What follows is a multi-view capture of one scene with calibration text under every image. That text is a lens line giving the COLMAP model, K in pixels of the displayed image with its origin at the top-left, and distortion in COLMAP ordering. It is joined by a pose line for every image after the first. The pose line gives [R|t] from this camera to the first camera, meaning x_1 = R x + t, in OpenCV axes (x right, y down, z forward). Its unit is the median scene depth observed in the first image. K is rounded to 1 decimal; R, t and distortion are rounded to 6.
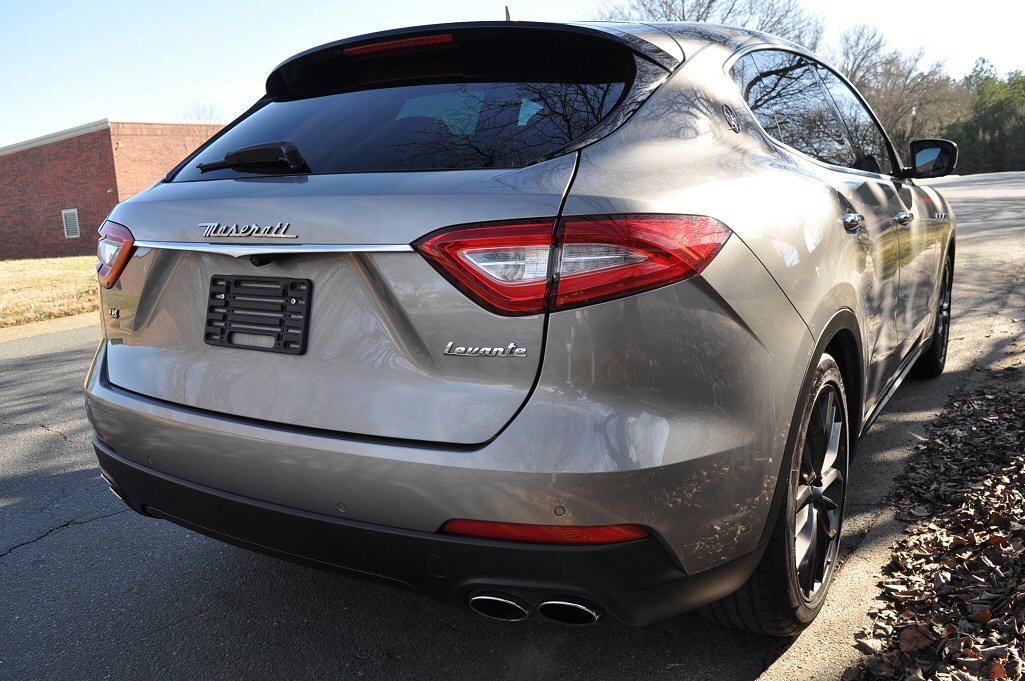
lens RADIAL K [[924.9, 0, 512.5], [0, 924.9, 340.5], [0, 0, 1]] dist [-0.121742, 0.060644]
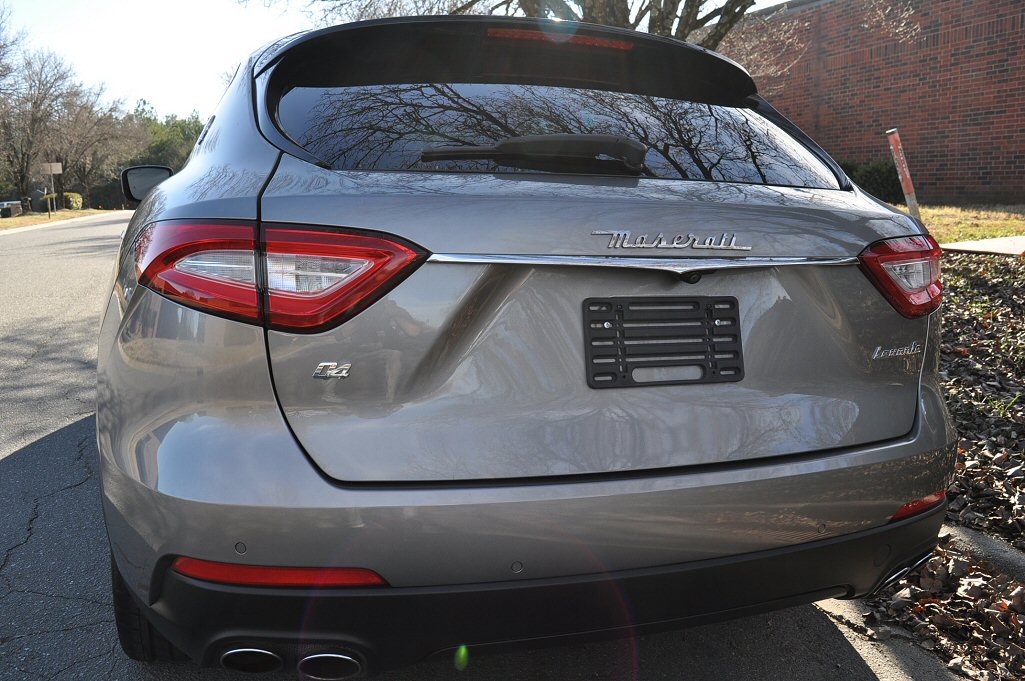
lens RADIAL K [[924.9, 0, 512.5], [0, 924.9, 340.5], [0, 0, 1]] dist [-0.121742, 0.060644]
pose [[0.579811, -0.067392, 0.811959, -0.987680], [0.100617, 0.994867, 0.010724, -0.050587], [-0.808514, 0.075479, 0.583616, 0.598020]]
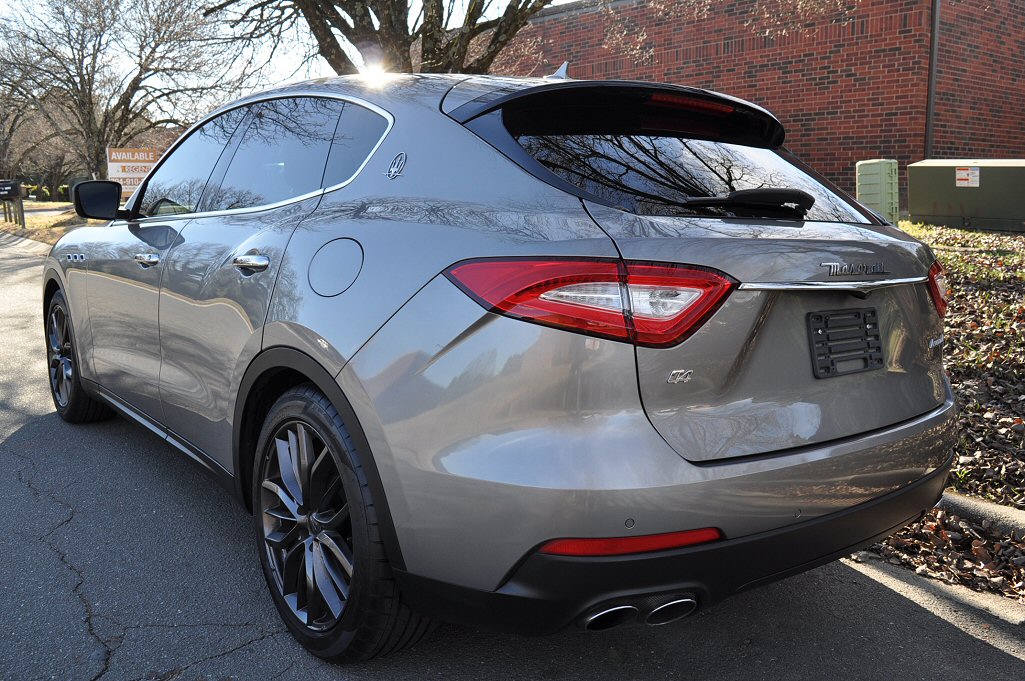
lens RADIAL K [[924.9, 0, 512.5], [0, 924.9, 340.5], [0, 0, 1]] dist [-0.121742, 0.060644]
pose [[0.269630, -0.086956, 0.959030, -1.412524], [0.131476, 0.989913, 0.052792, -0.139811], [-0.953946, 0.111855, 0.278343, 1.036592]]
